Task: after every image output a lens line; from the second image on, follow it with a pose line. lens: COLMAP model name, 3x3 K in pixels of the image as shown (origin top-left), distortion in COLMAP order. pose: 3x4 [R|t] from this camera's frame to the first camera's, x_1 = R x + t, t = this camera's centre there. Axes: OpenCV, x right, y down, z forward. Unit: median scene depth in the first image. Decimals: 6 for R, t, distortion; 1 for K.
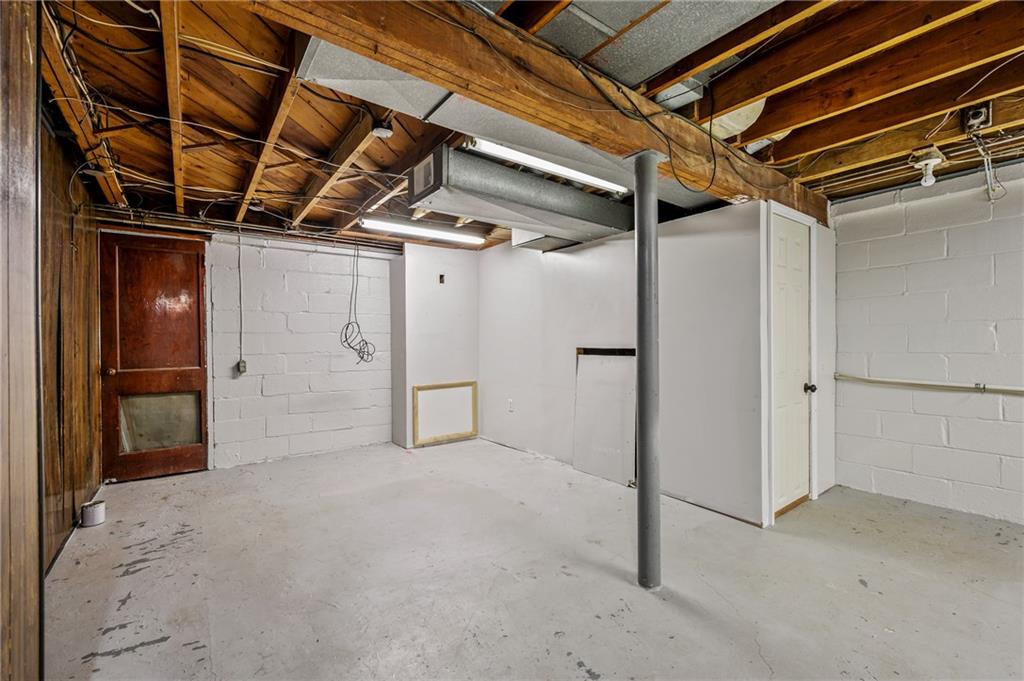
lens RADIAL K [[441.0, 0, 515.0], [0, 441.0, 340.3], [0, 0, 1]] dist [-0.002649, 0.000276]
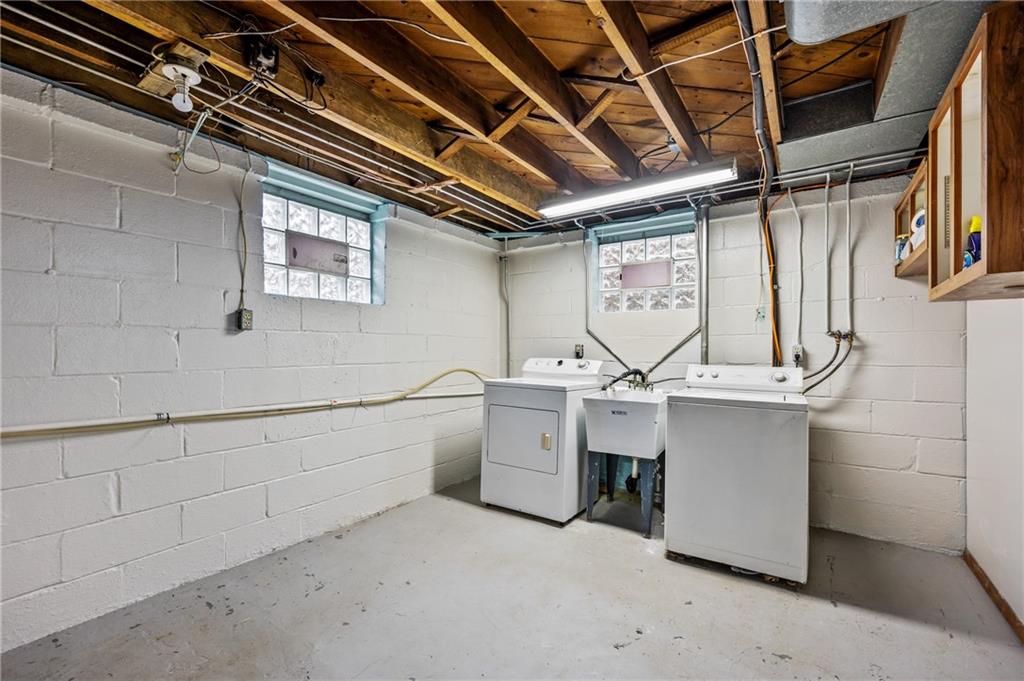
lens RADIAL K [[441.0, 0, 515.3], [0, 441.0, 348.0], [0, 0, 1]] dist [-0.002649, 0.000276]
pose [[-0.336140, 0.010926, 0.941749, 0.168571], [0.000884, 0.999936, -0.011285, -0.001066], [-0.941812, -0.002961, -0.336128, 0.696742]]
